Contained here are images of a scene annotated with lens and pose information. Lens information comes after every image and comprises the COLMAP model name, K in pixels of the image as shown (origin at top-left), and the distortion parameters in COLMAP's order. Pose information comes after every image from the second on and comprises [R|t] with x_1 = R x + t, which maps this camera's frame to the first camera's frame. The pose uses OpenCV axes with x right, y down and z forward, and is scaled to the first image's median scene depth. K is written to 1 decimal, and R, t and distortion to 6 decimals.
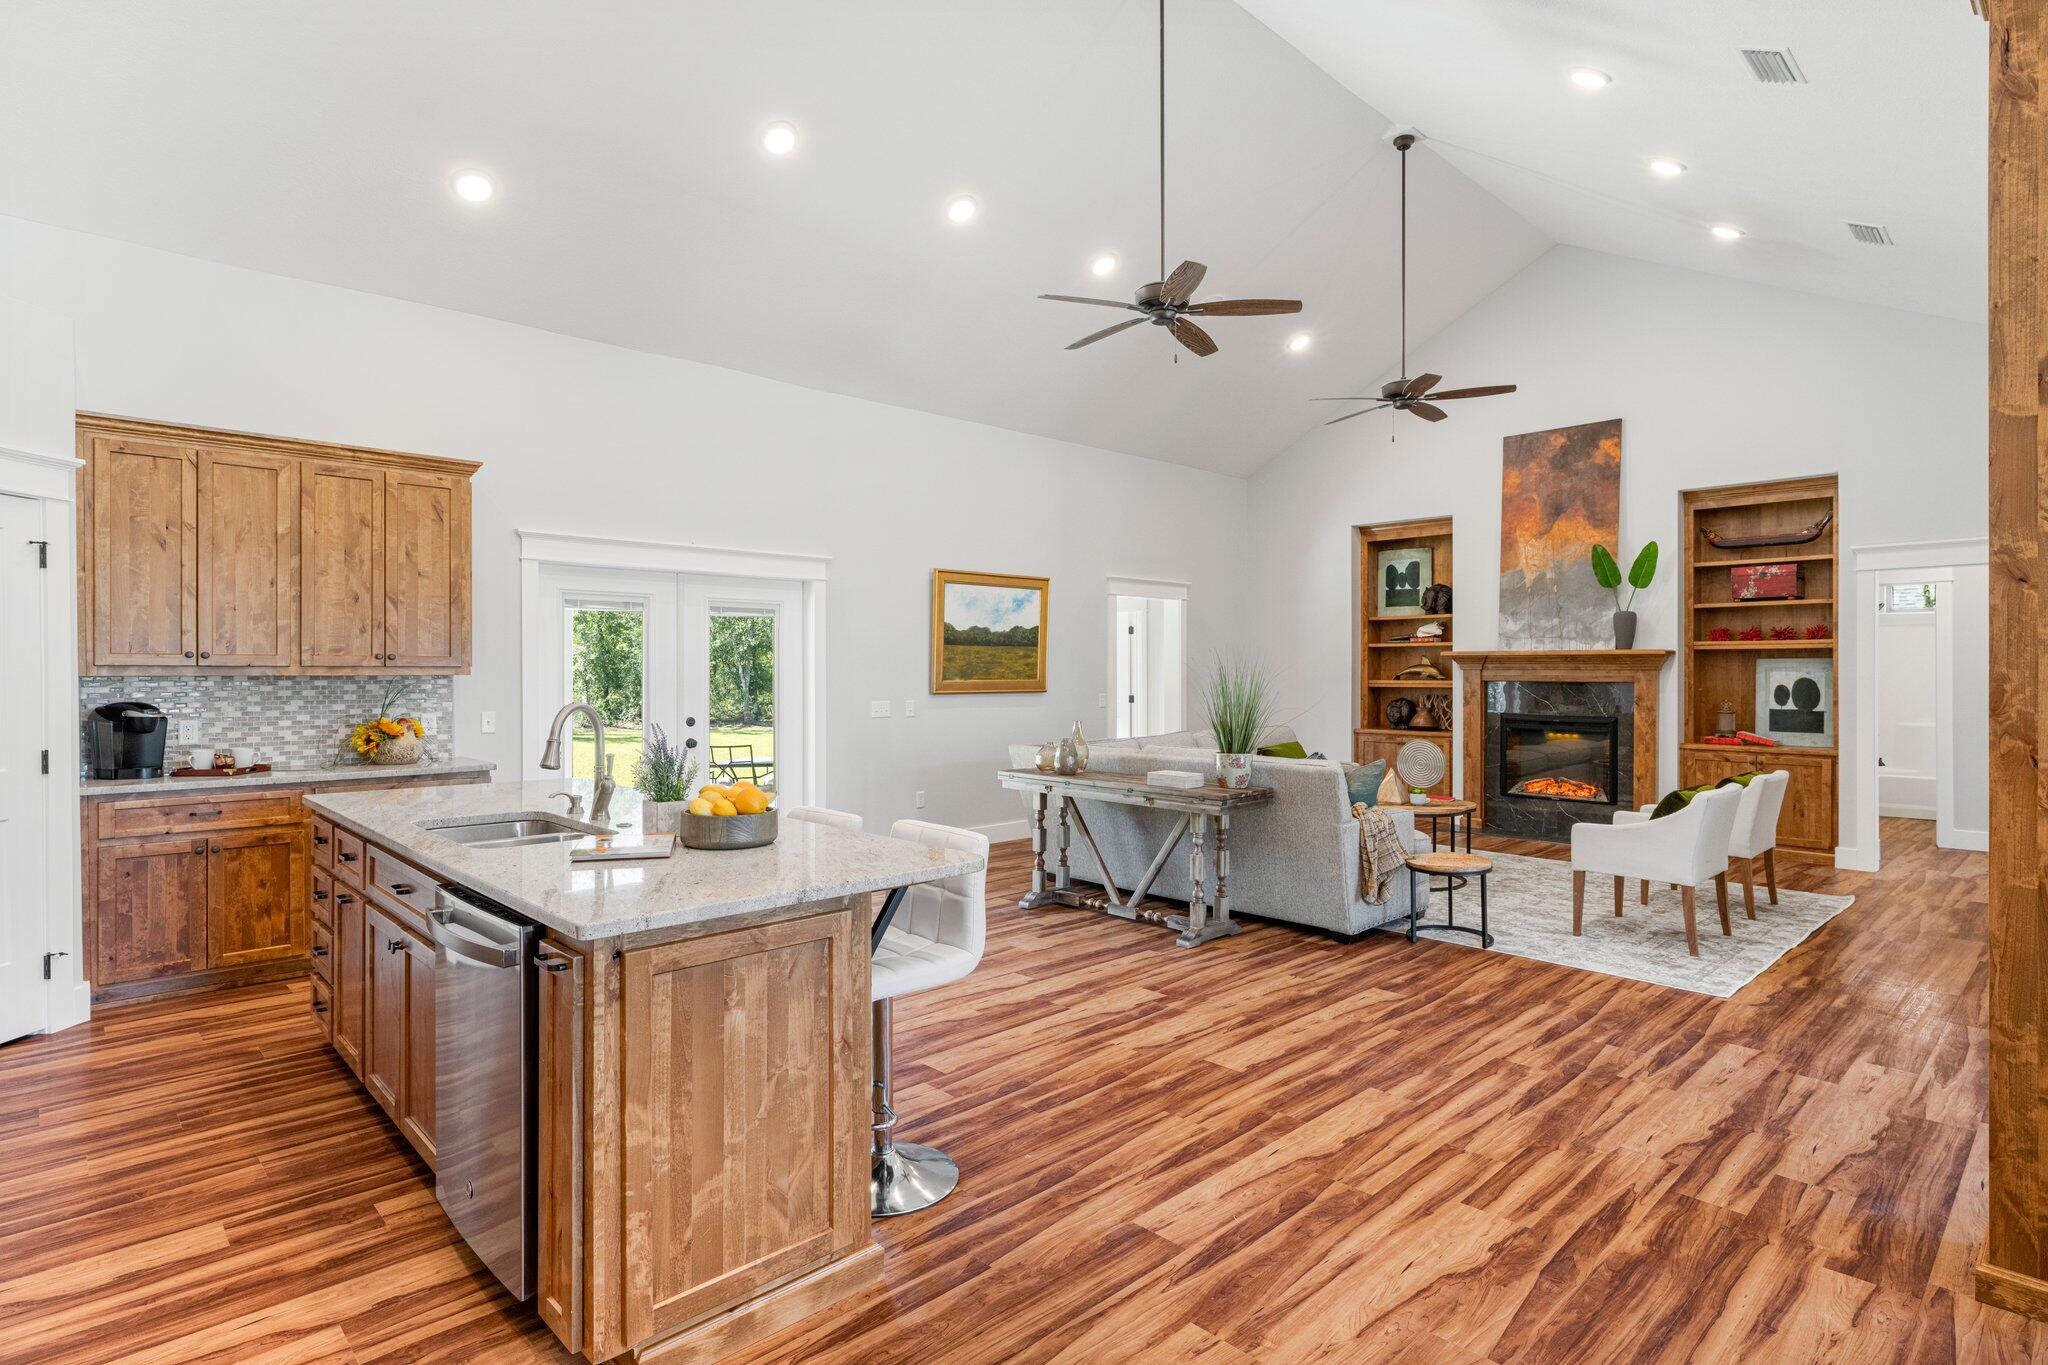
lens RADIAL K [[1037.5, 0, 1027.6], [0, 1037.5, 672.6], [0, 0, 1]] dist [0.004237, -0.002480]
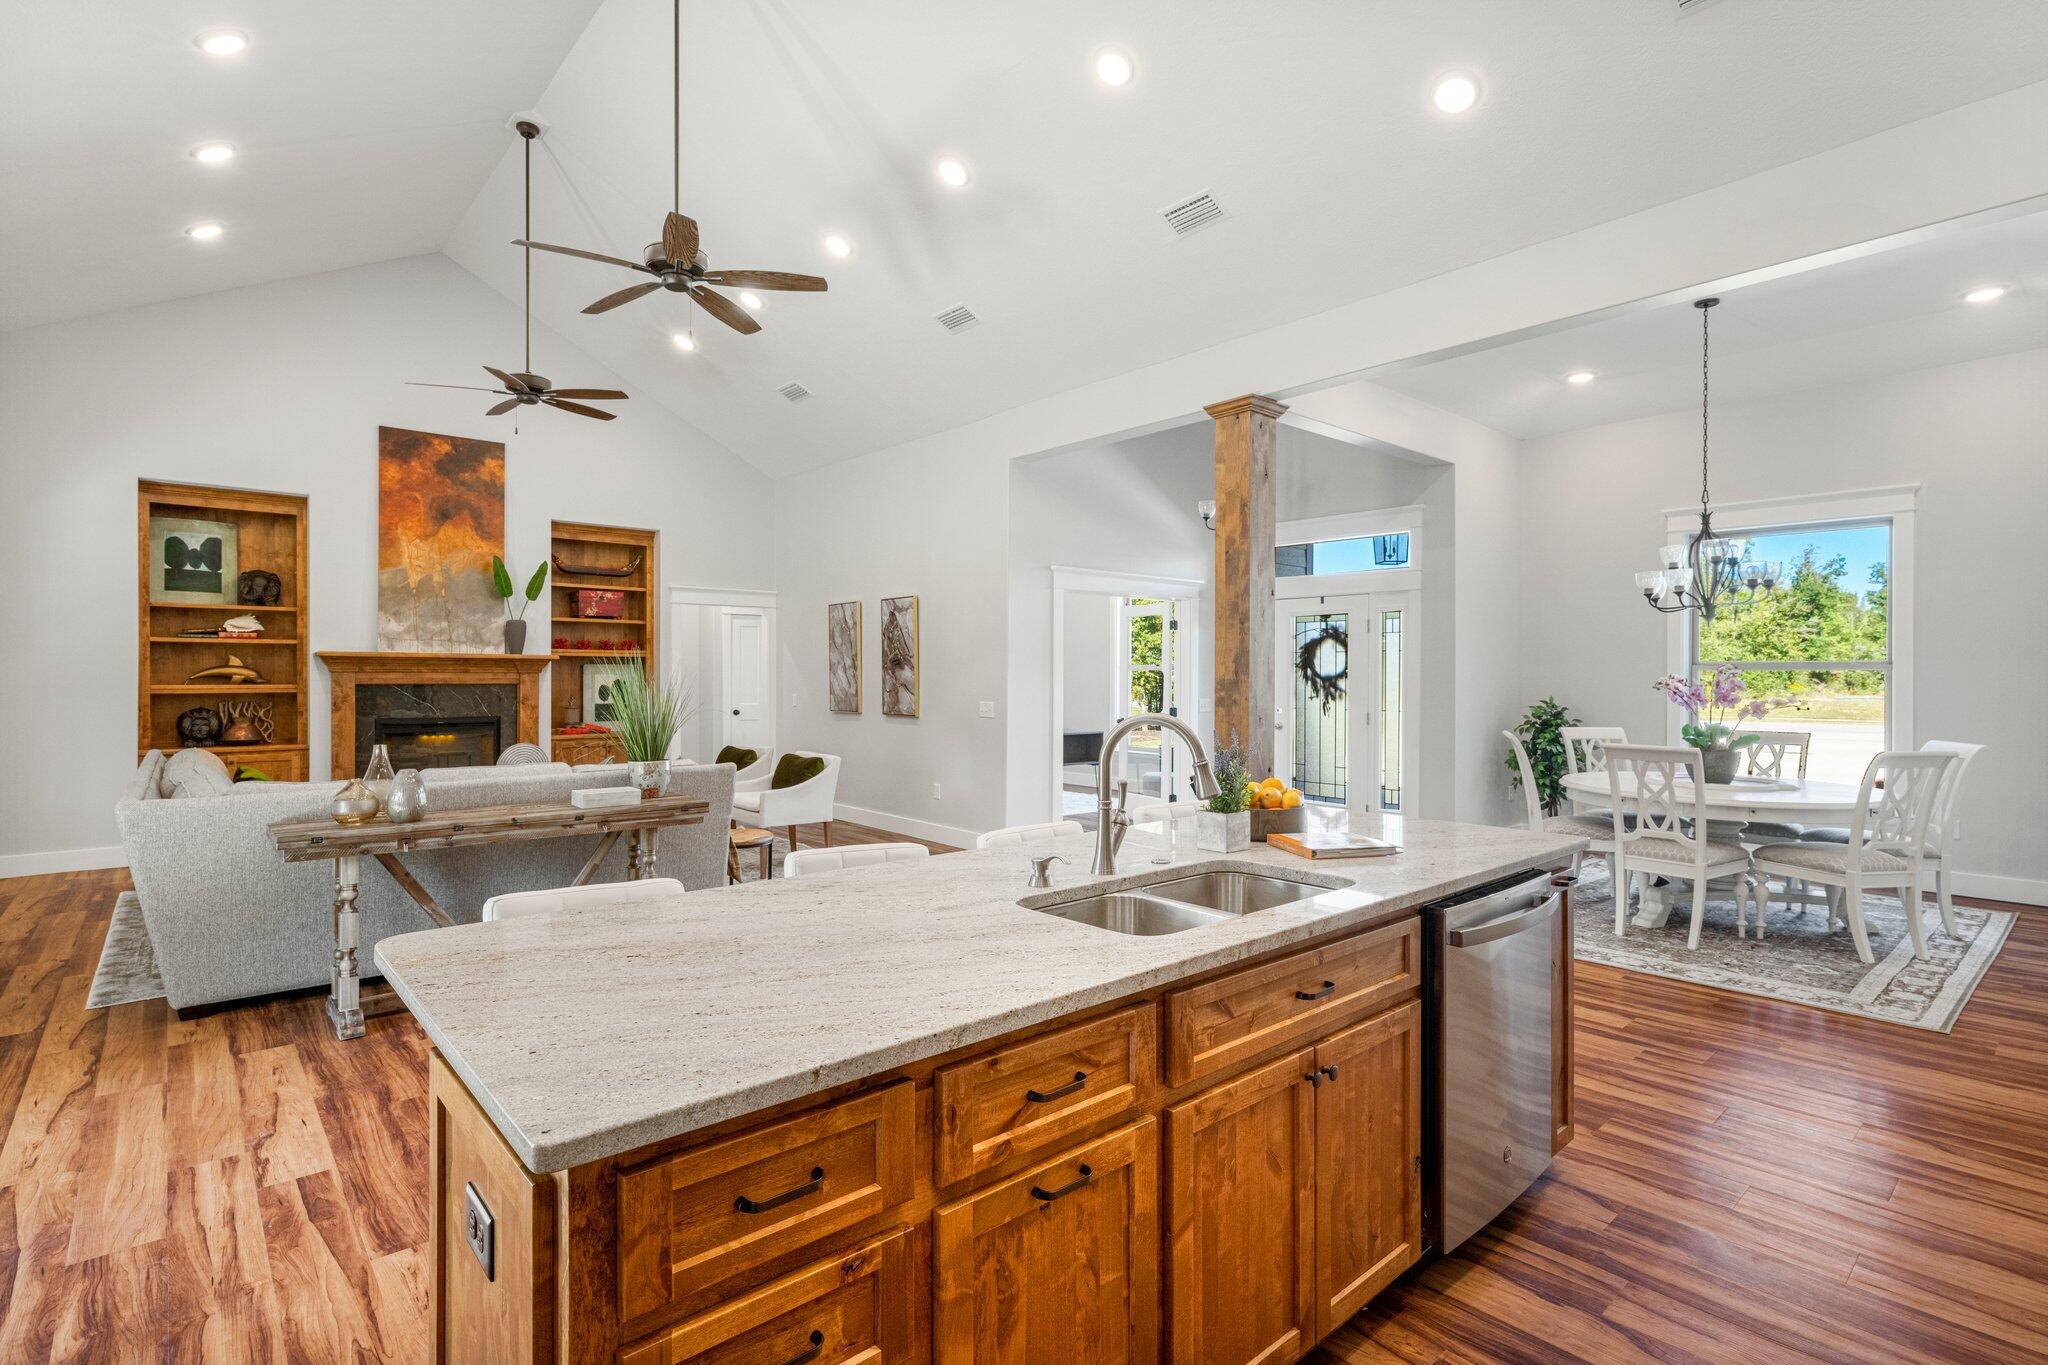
lens RADIAL K [[979.3, 0, 1024.1], [0, 979.3, 674.8], [0, 0, 1]] dist [0.000194, 0.000432]
pose [[0.038253, 0.001320, 0.999267, -0.642639], [0.000340, 0.999999, -0.001334, 0.001610], [-0.999268, 0.000391, 0.038253, 0.598700]]
